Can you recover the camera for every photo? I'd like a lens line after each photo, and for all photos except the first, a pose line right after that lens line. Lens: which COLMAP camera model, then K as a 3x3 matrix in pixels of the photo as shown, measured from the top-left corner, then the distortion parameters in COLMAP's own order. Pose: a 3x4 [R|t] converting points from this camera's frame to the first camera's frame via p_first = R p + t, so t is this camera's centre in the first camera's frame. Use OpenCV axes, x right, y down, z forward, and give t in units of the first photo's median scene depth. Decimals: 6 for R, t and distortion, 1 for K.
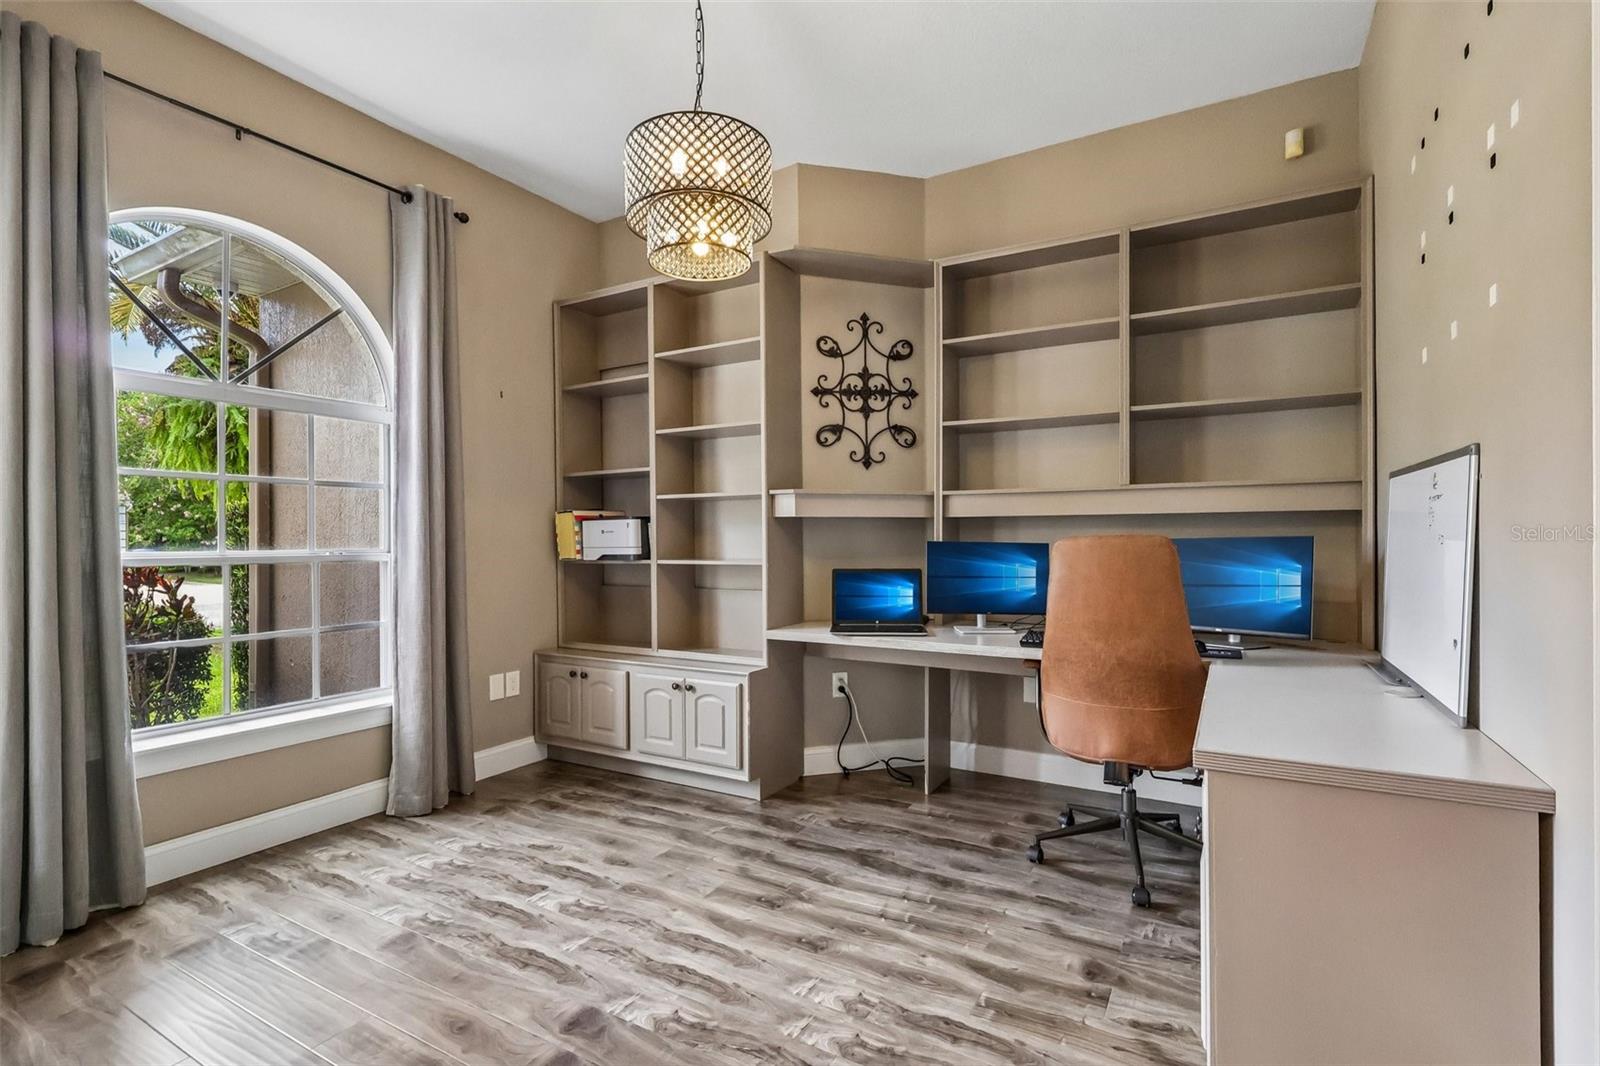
lens RADIAL K [[739.0, 0, 791.8], [0, 739.0, 529.2], [0, 0, 1]] dist [-0.003758, 0.001716]
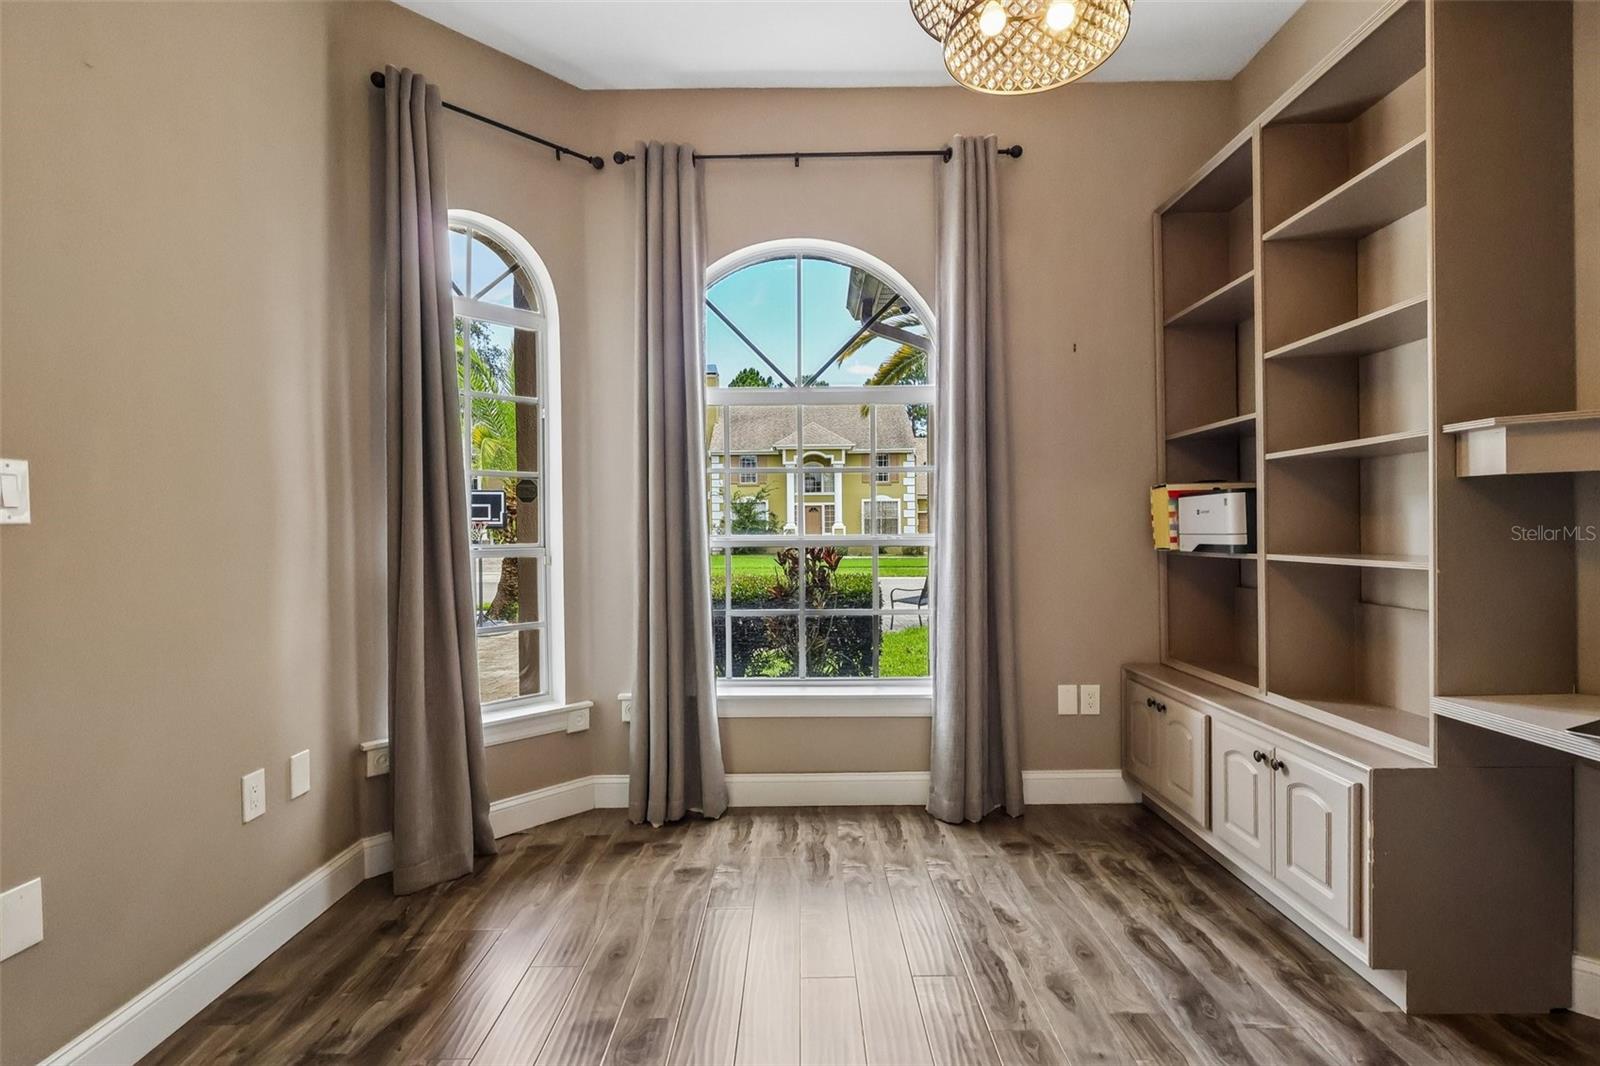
lens RADIAL K [[739.0, 0, 804.8], [0, 739.0, 532.5], [0, 0, 1]] dist [-0.003758, 0.001716]
pose [[0.513018, 0.006526, -0.858353, 0.183864], [0.016551, 0.999710, 0.017493, 0.005213], [0.858218, -0.023181, 0.512761, 0.356315]]
